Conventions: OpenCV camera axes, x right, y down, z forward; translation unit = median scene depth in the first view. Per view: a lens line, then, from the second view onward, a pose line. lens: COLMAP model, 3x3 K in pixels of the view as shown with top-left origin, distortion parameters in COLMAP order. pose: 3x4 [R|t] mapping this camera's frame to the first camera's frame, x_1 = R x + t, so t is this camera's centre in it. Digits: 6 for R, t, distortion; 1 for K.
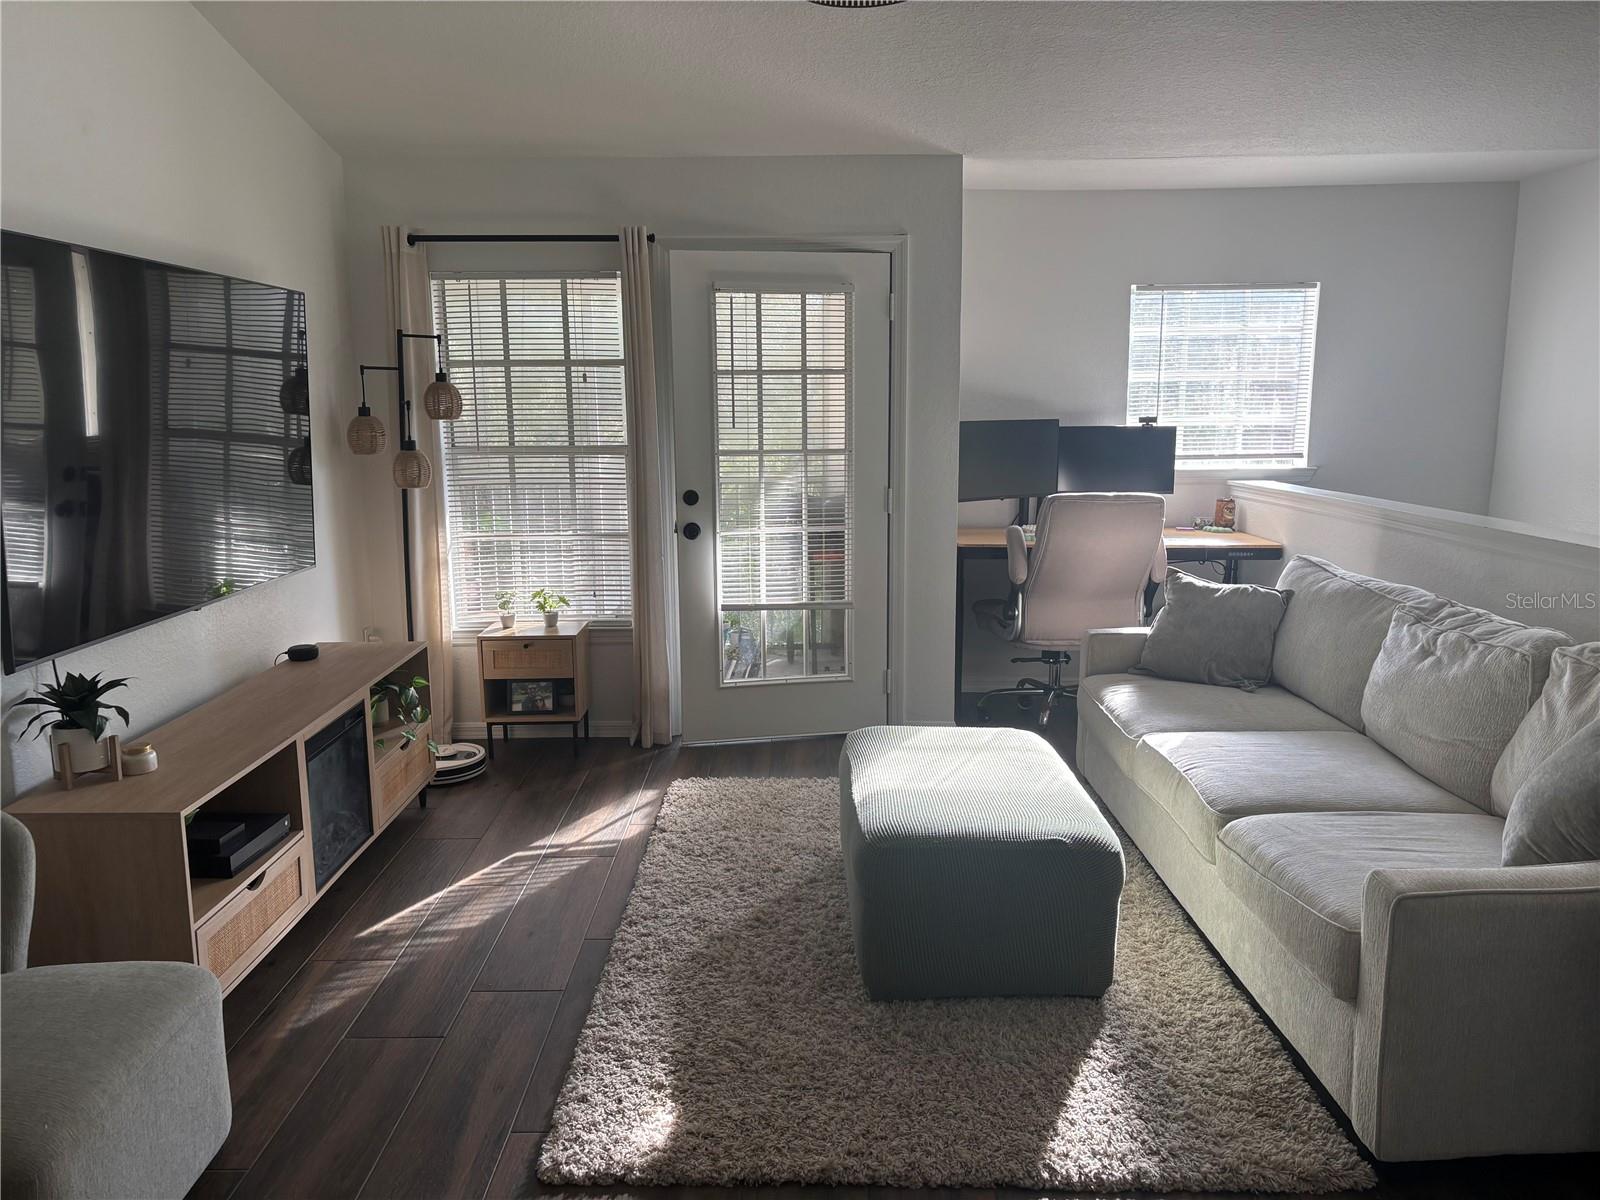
lens RADIAL K [[1173.1, 0, 795.5], [0, 1173.1, 609.0], [0, 0, 1]] dist [0.008400, -0.007546]
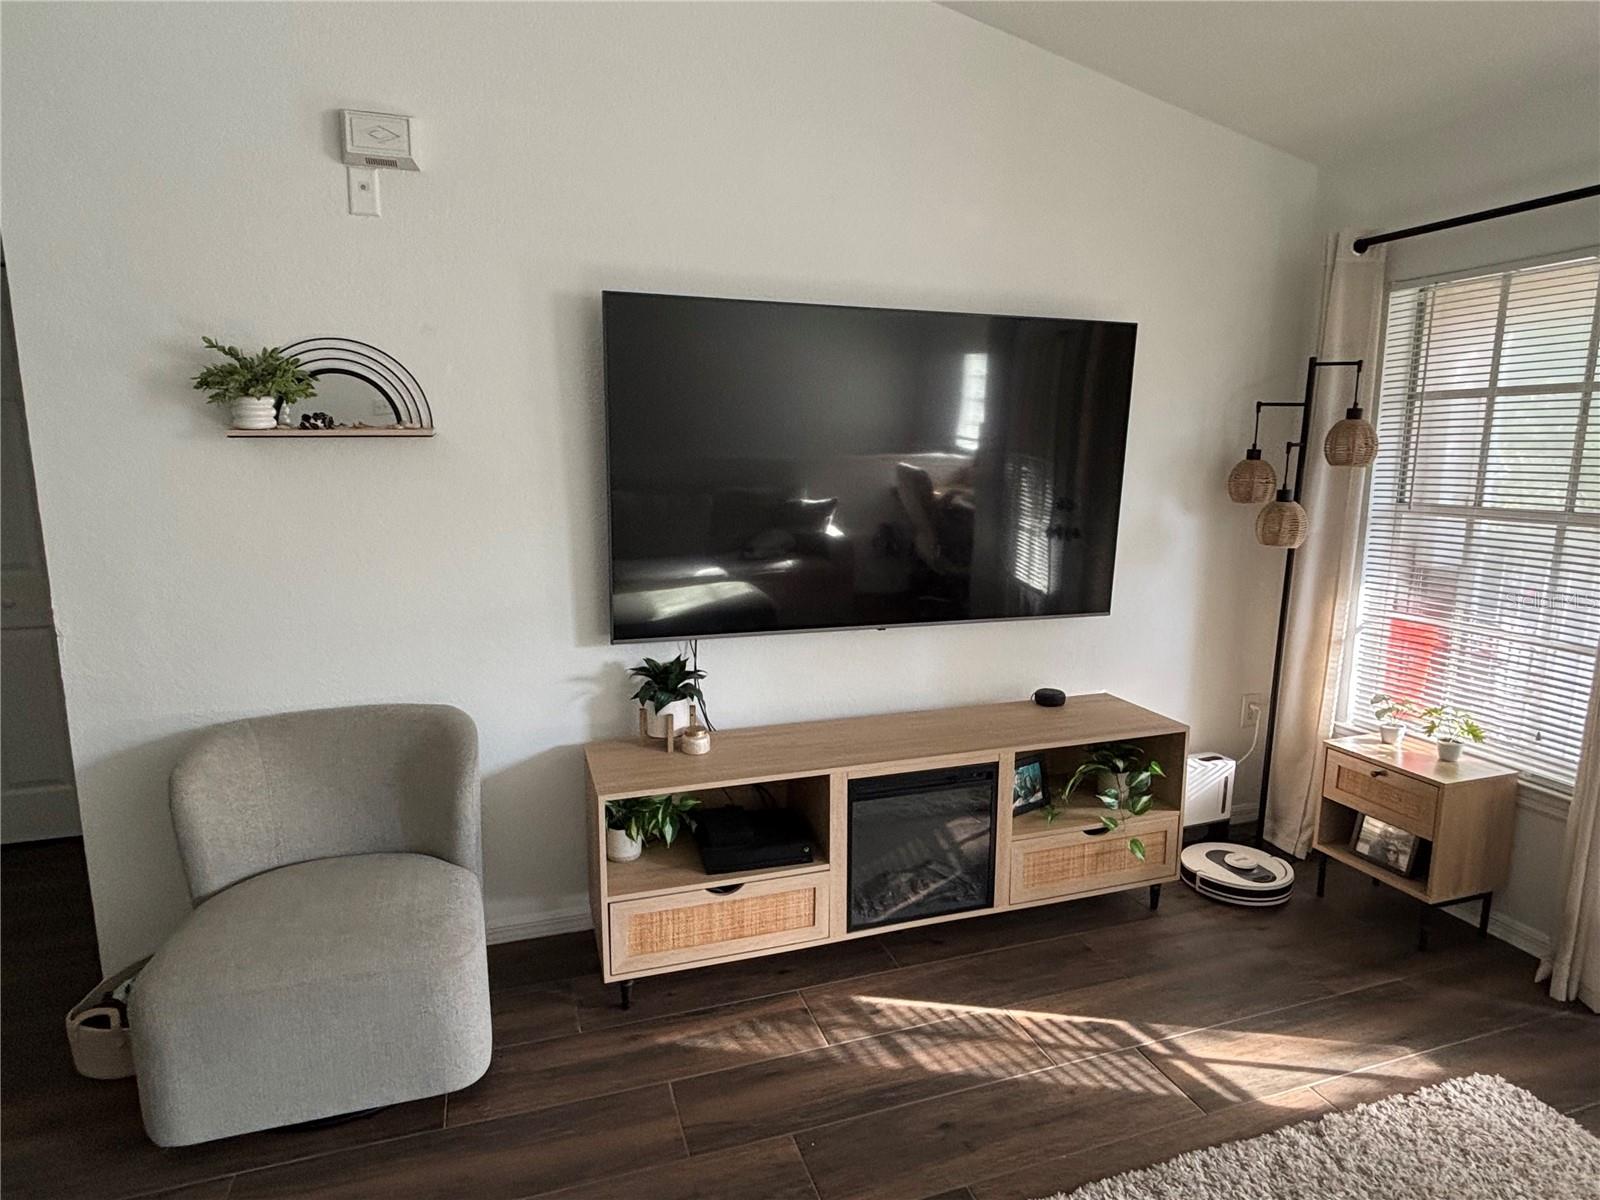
lens RADIAL K [[895.4, 0, 801.5], [0, 895.4, 591.3], [0, 0, 1]] dist [-0.001639, 0.002912]
pose [[0.331679, 0.157571, -0.930140, 0.195820], [-0.183098, 0.977957, 0.100380, -0.089287], [0.925453, 0.137013, 0.353219, 0.565655]]
